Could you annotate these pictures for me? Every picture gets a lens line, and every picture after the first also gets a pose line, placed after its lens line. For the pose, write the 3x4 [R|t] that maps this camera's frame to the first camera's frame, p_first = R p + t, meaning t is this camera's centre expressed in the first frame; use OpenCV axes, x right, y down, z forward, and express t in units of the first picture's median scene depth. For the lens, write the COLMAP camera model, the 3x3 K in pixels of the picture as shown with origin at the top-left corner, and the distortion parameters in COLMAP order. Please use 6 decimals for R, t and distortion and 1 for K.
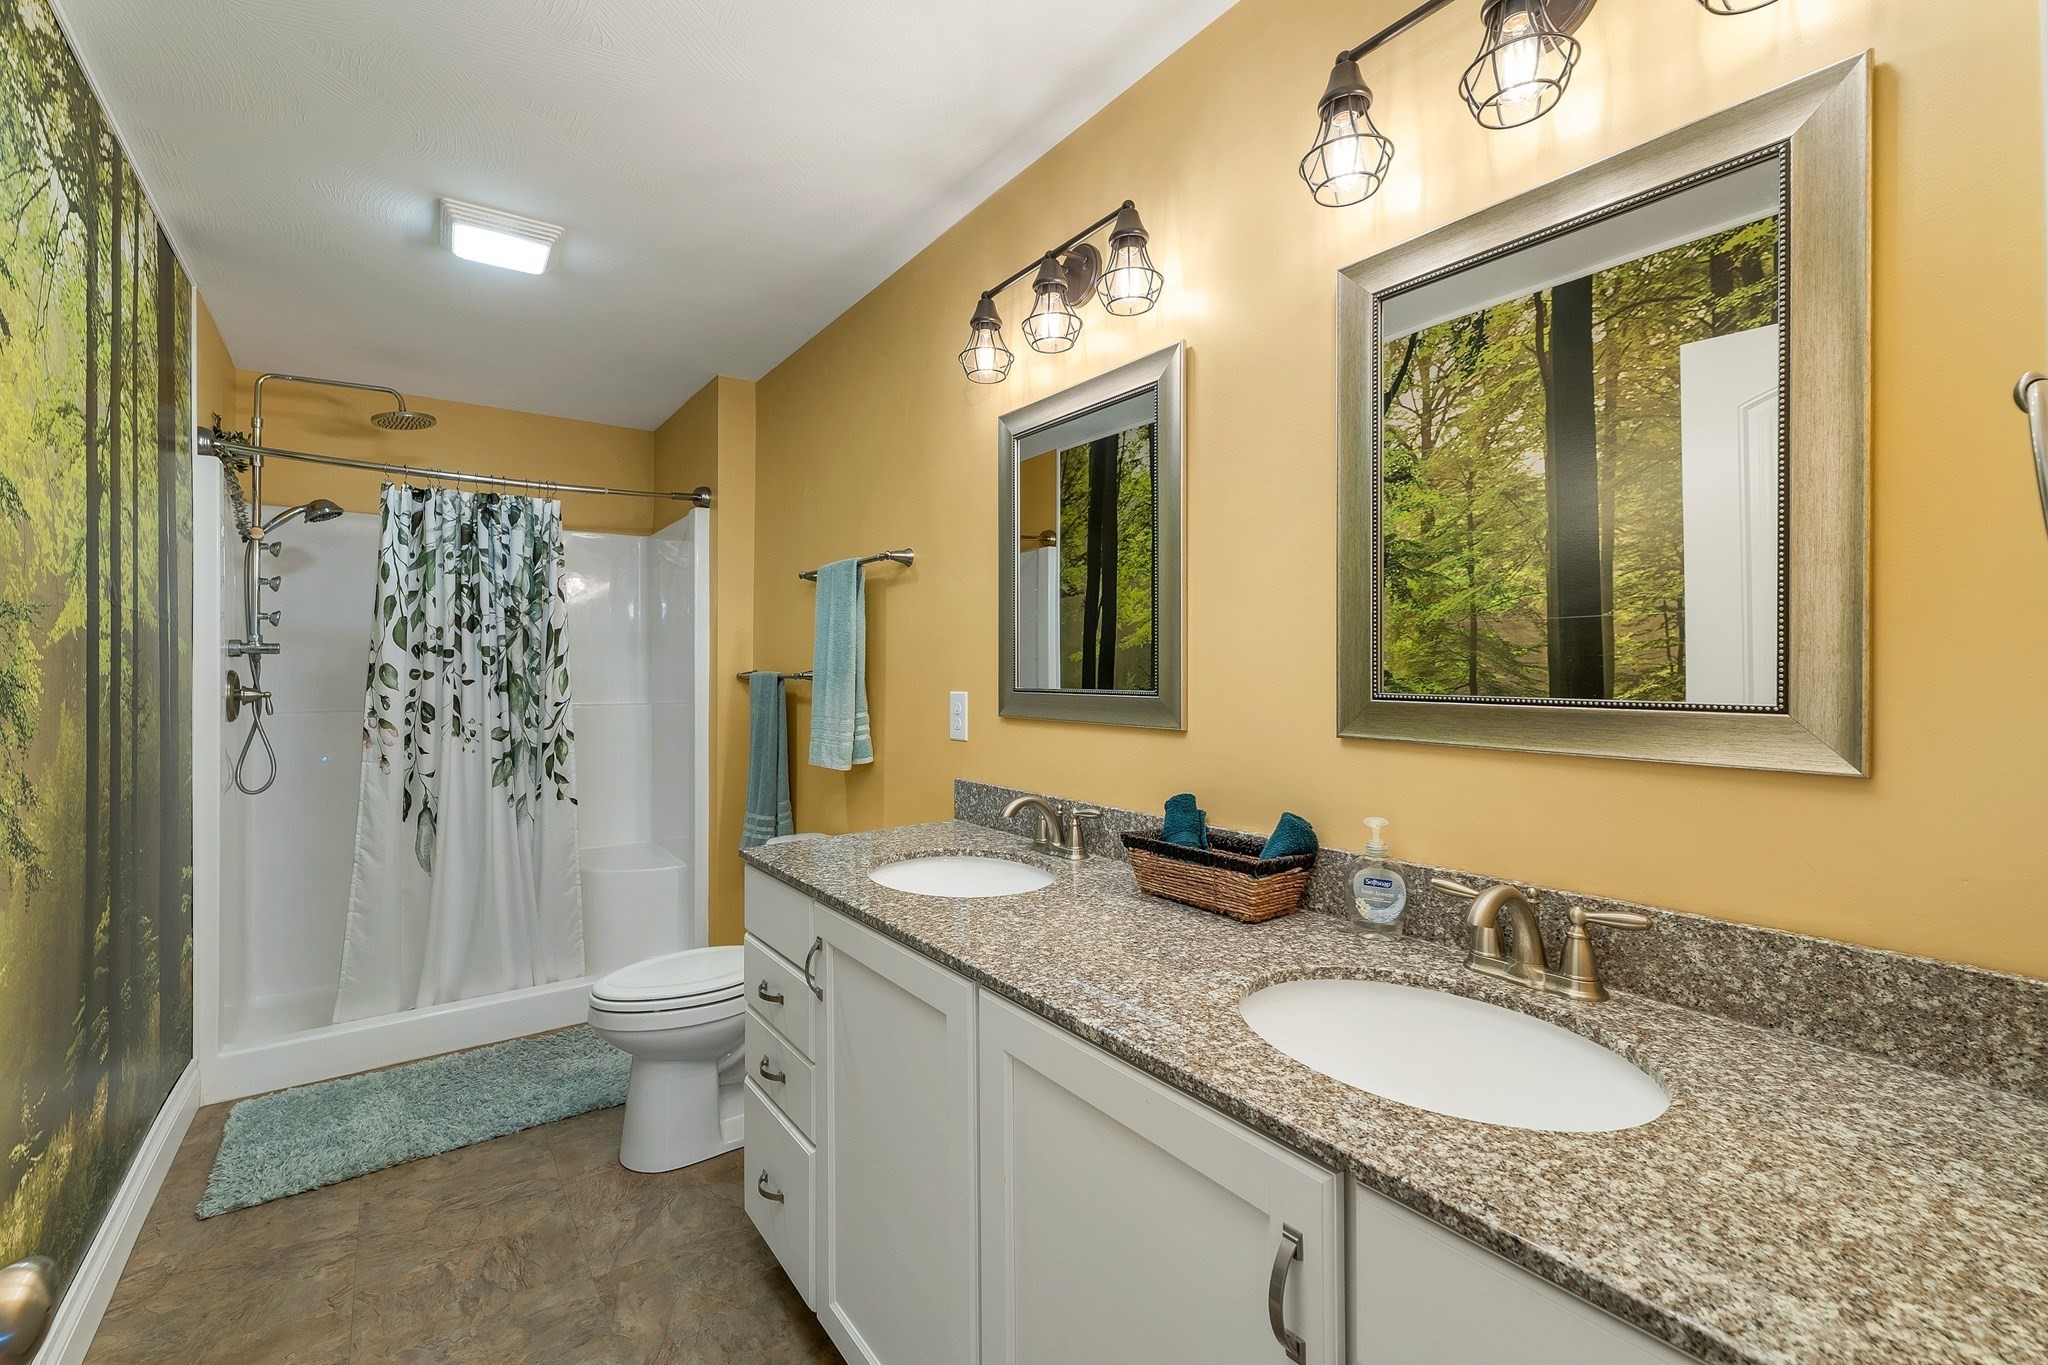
lens RADIAL K [[852.8, 0, 1016.6], [0, 852.8, 673.3], [0, 0, 1]] dist [0.001403, 0.000557]
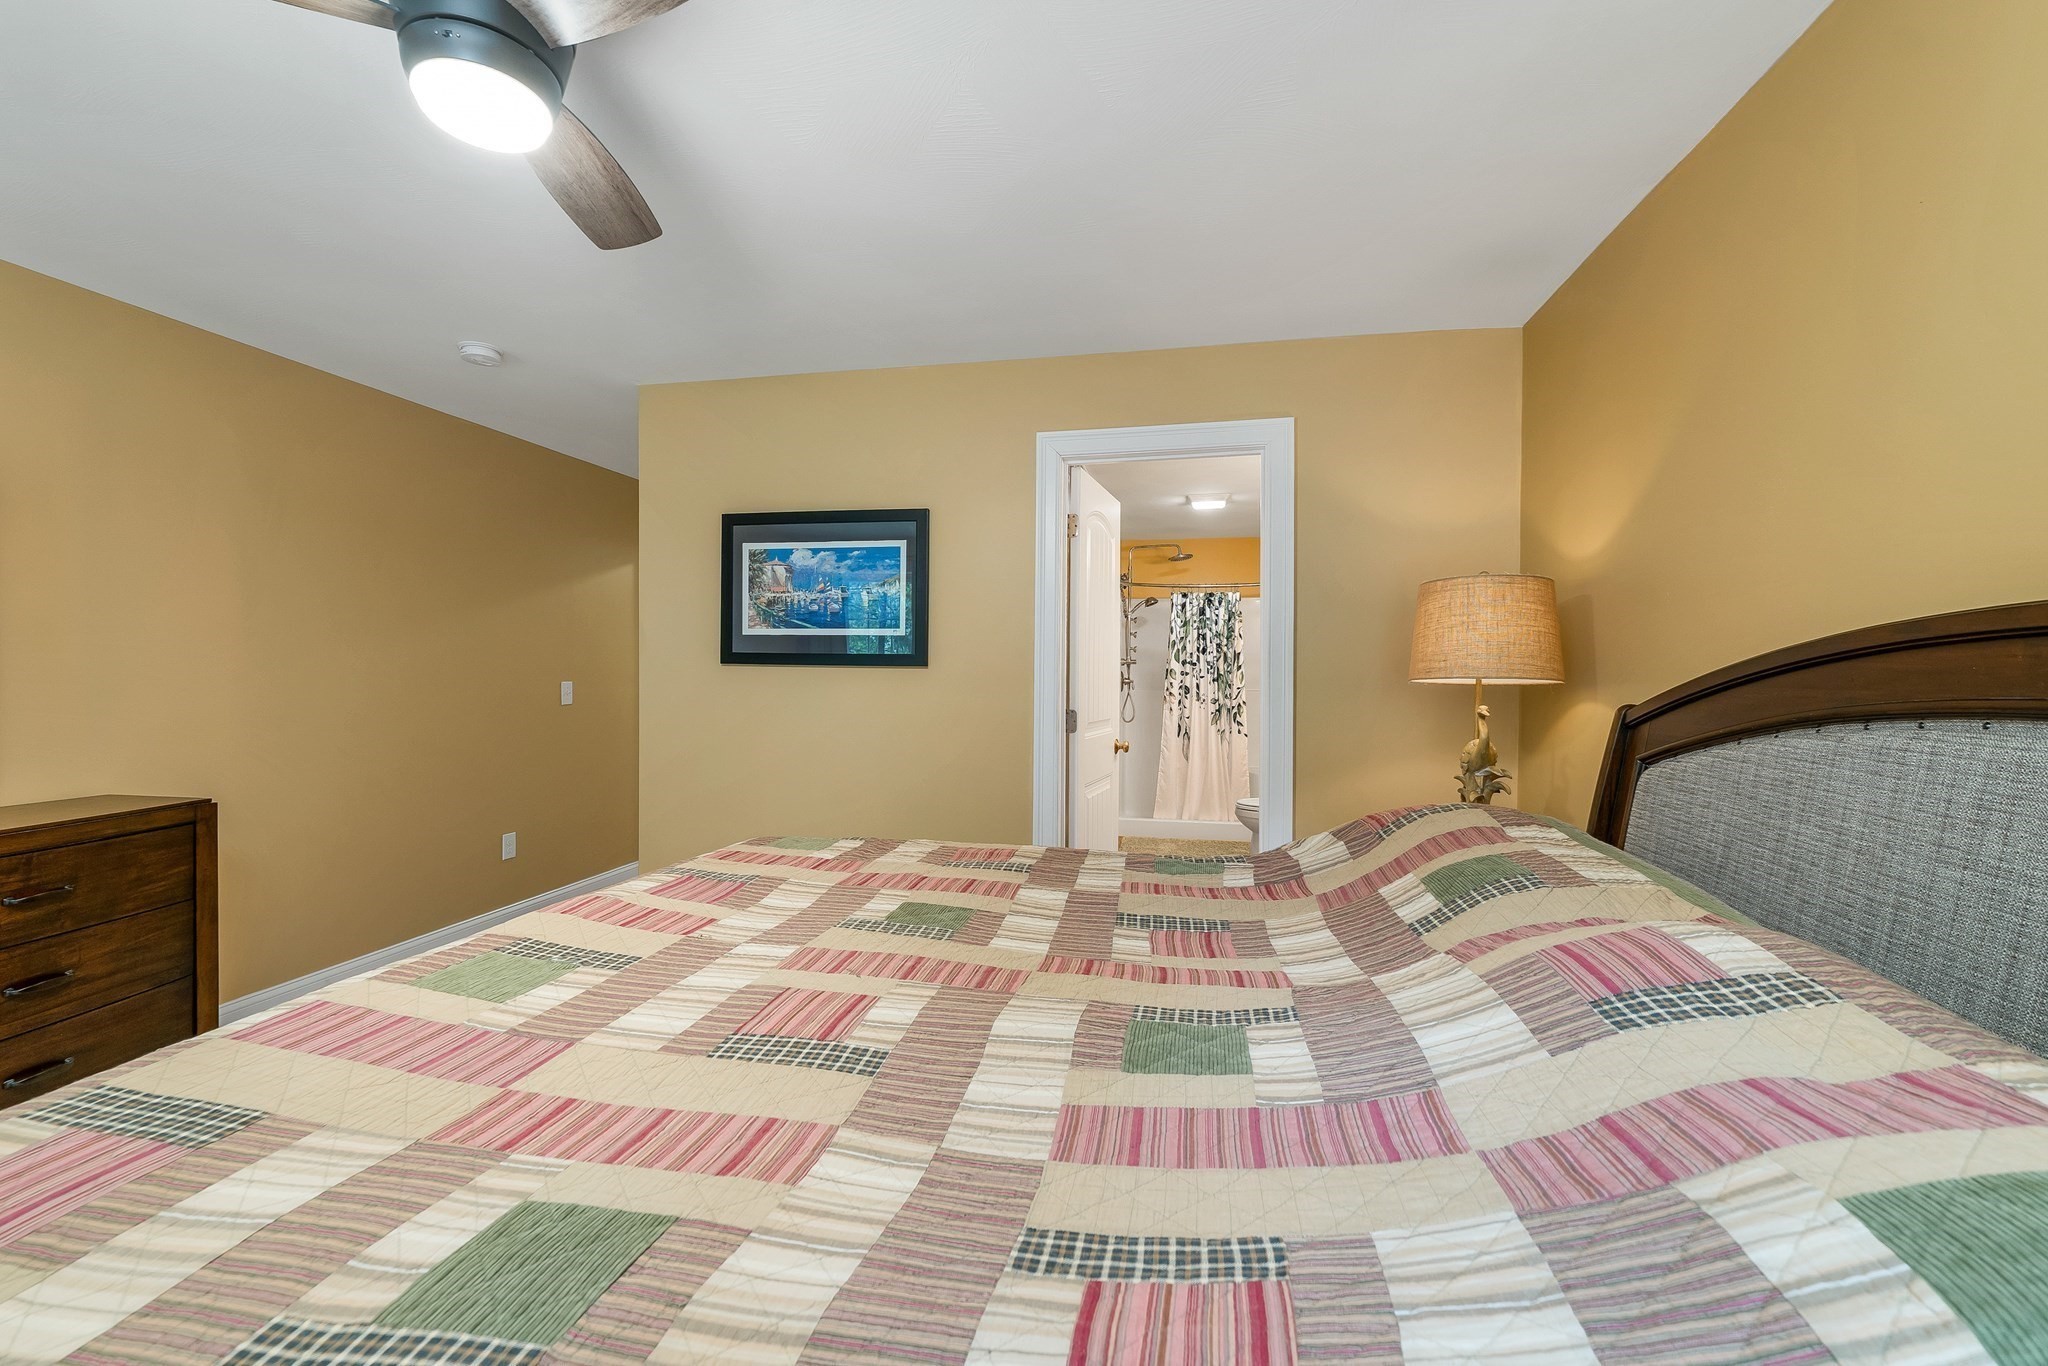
lens RADIAL K [[841.4, 0, 1022.8], [0, 841.4, 664.9], [0, 0, 1]] dist [0.000521, -0.000180]
pose [[0.675674, 0.001668, -0.737199, 0.671913], [-0.008165, 0.999953, -0.005220, -0.006270], [0.737155, 0.009546, 0.675656, -0.844281]]
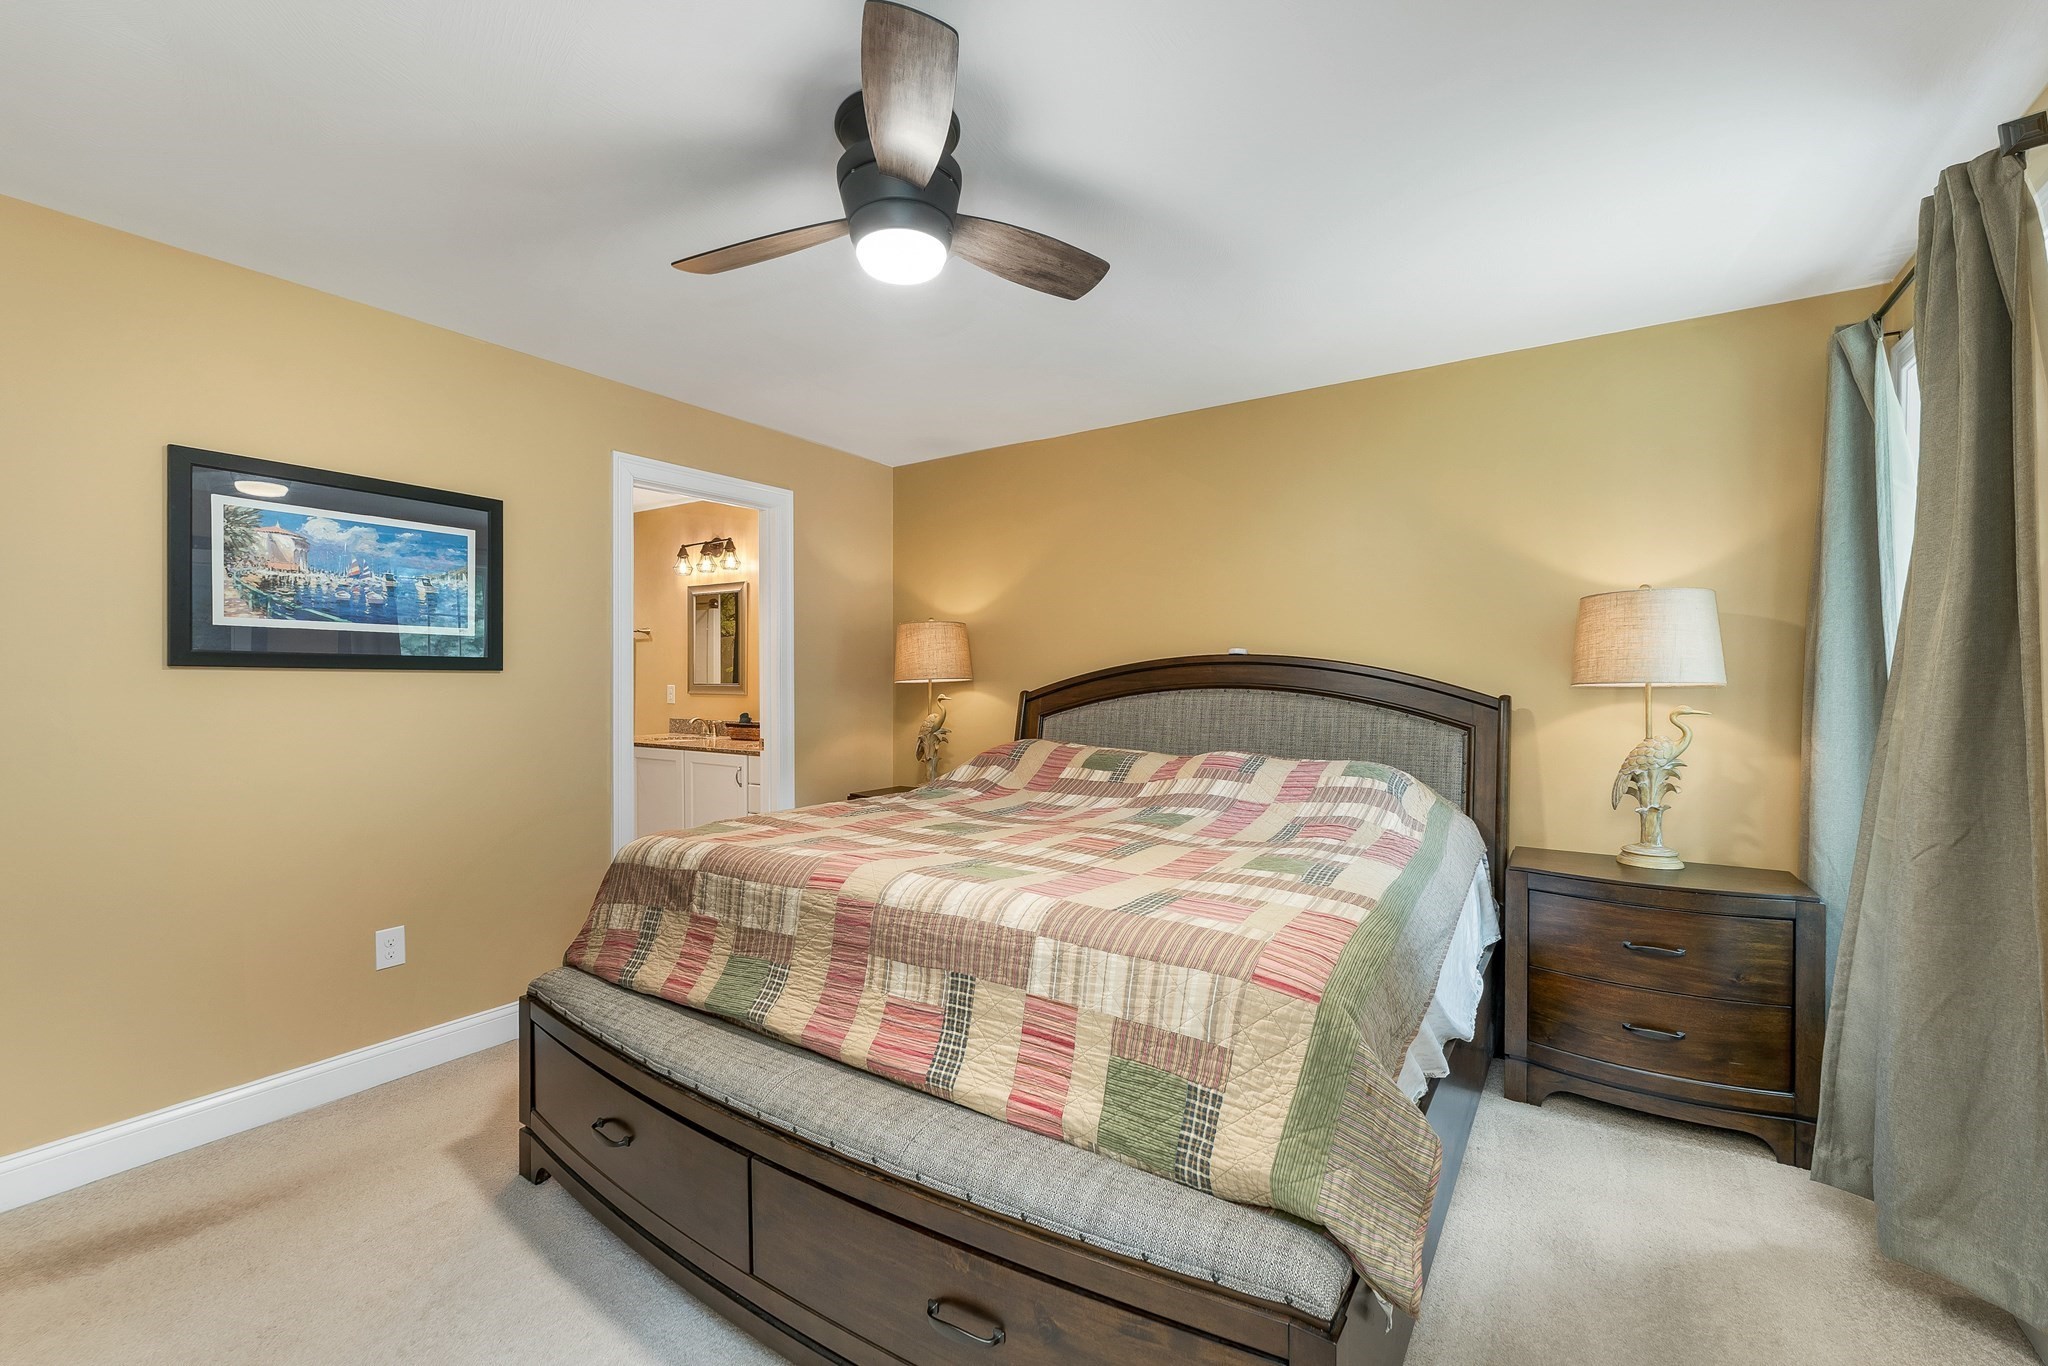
lens RADIAL K [[852.8, 0, 1016.6], [0, 852.8, 673.8], [0, 0, 1]] dist [0.001403, 0.000557]
pose [[0.936505, 0.002630, 0.350643, 0.006519], [-0.000713, 0.999984, -0.005596, 0.000436], [-0.350652, 0.004990, 0.936492, -1.378320]]
